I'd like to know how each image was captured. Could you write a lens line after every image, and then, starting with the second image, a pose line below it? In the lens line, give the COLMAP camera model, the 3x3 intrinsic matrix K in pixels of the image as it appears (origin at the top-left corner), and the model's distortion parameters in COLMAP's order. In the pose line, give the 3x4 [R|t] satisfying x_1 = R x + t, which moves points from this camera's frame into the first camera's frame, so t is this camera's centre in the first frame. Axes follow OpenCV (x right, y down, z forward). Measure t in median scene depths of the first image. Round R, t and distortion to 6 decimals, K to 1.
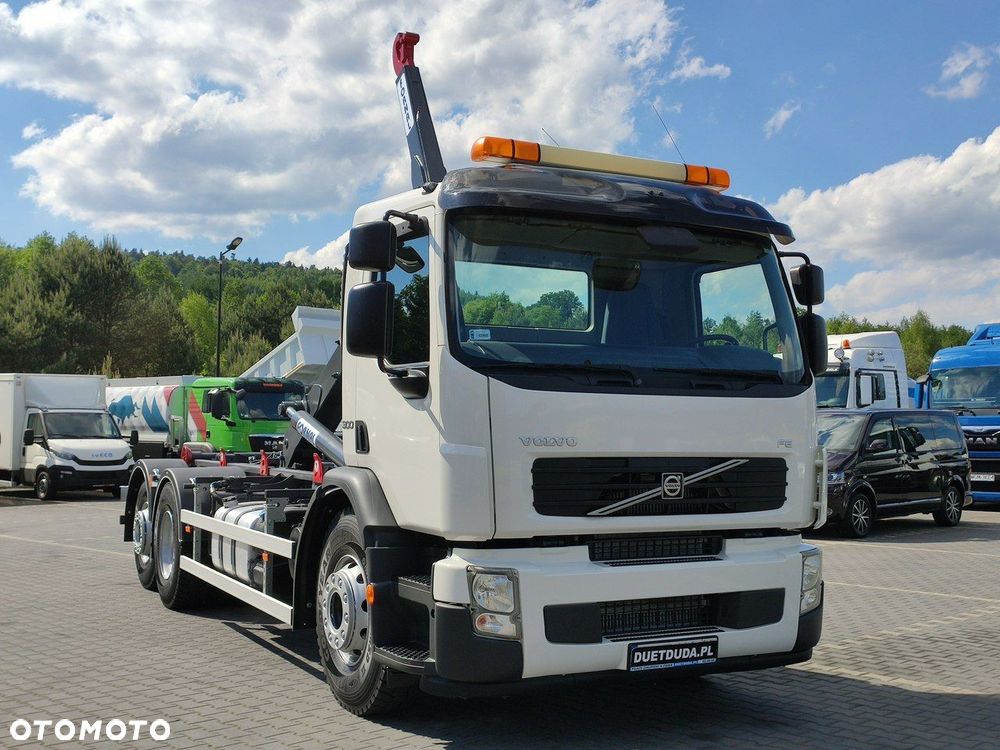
lens RADIAL K [[1142.9, 0, 500.0], [0, 1142.9, 375.0], [0, 0, 1]] dist [0.077901, -0.040959]
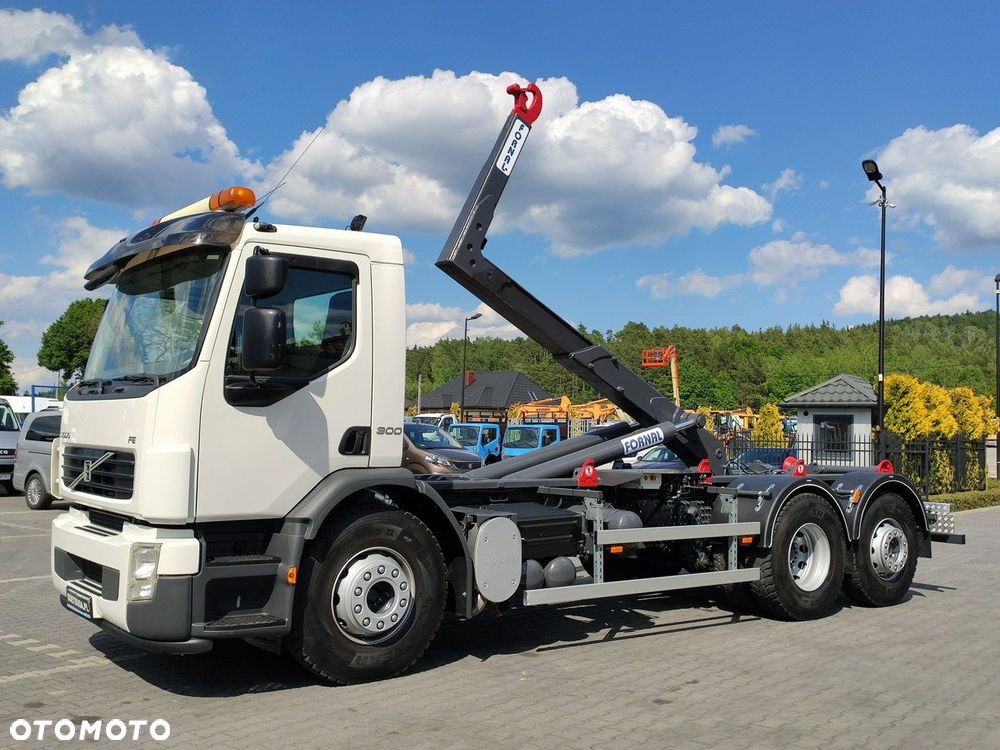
lens RADIAL K [[1029.5, 0, 505.1], [0, 1029.5, 386.8], [0, 0, 1]] dist [0.083793, -0.085473]
pose [[0.137423, -0.049805, -0.989260, 1.302354], [0.024197, 0.998606, -0.046914, 0.066217], [0.990217, -0.017490, 0.138436, 1.244673]]
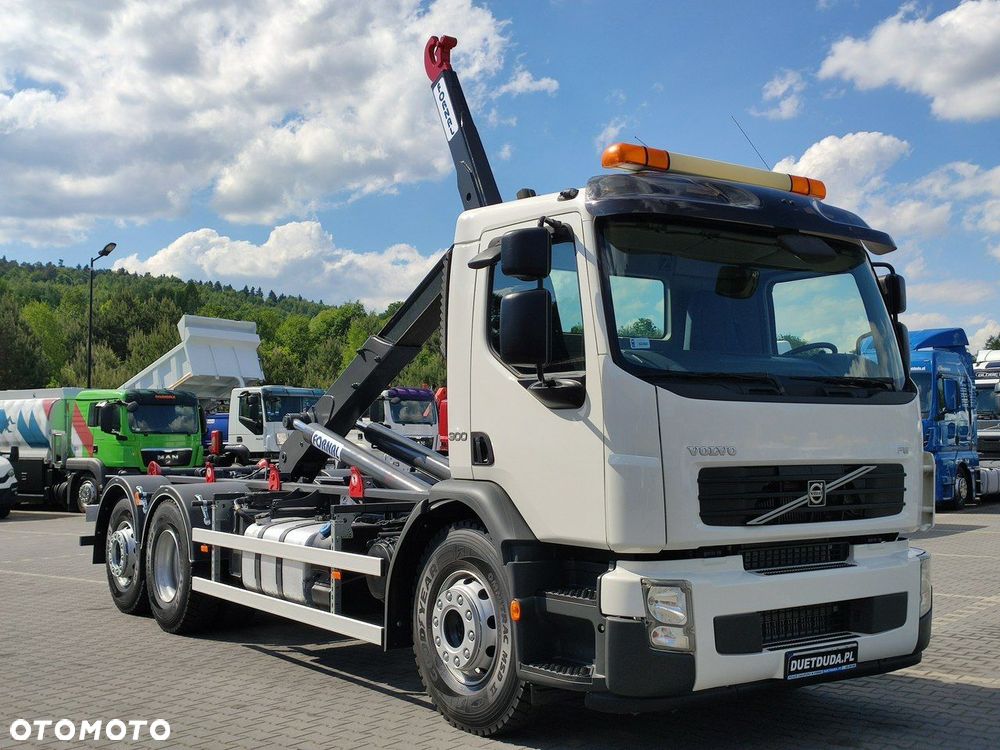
lens RADIAL K [[1142.9, 0, 500.0], [0, 1142.9, 375.0], [0, 0, 1]] dist [0.077901, -0.040959]
pose [[0.990681, -0.005473, 0.136094, -0.250258], [0.006602, 0.999947, -0.007845, -0.000961], [-0.136044, 0.008670, 0.990665, 0.035532]]
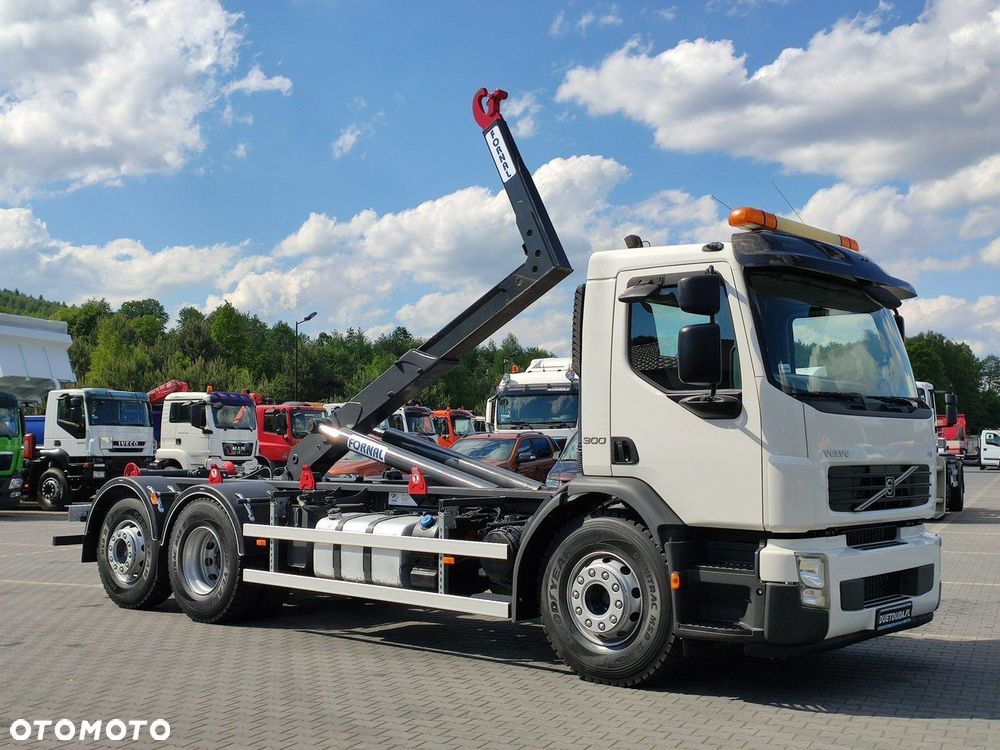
lens RADIAL K [[1142.9, 0, 500.0], [0, 1142.9, 375.0], [0, 0, 1]] dist [0.077901, -0.040959]
pose [[0.933965, 0.016585, 0.356979, -0.699971], [-0.012099, 0.999817, -0.014797, -0.005189], [-0.357159, 0.009500, 0.933995, -0.061894]]
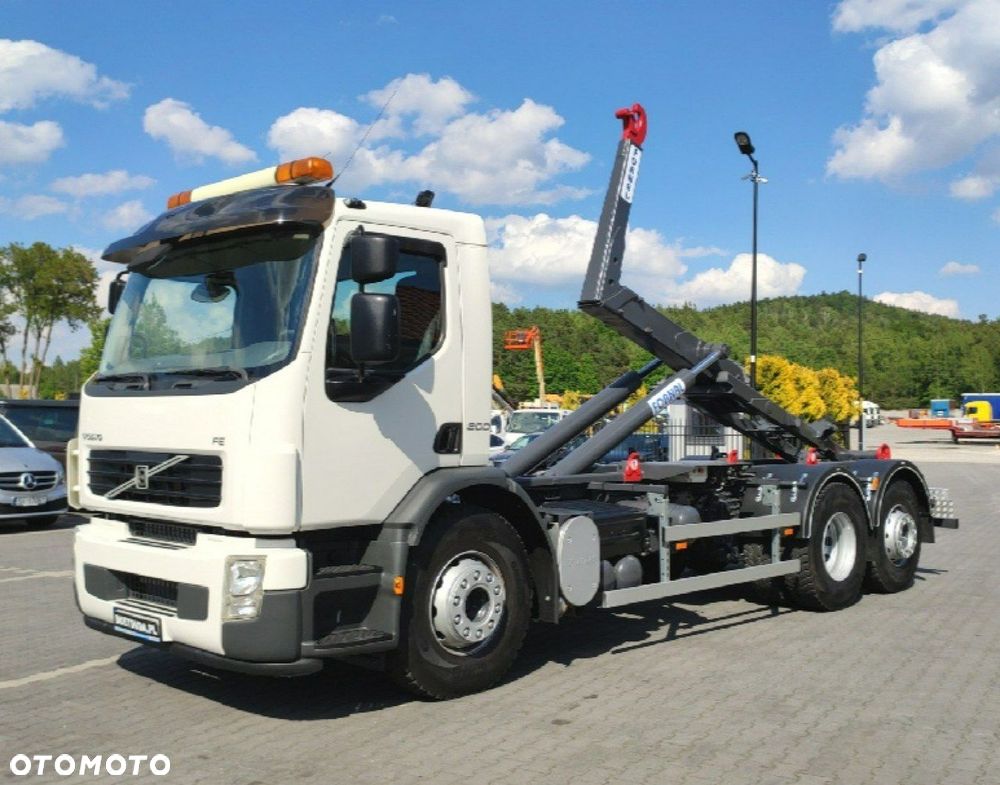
lens RADIAL K [[1104.5, 0, 517.6], [0, 1104.5, 408.2], [0, 0, 1]] dist [0.078205, -0.004999]
pose [[0.290401, -0.019025, -0.956716, 1.250097], [0.039072, 0.999204, -0.008010, 0.050555], [0.956107, -0.035055, 0.290913, 0.993147]]
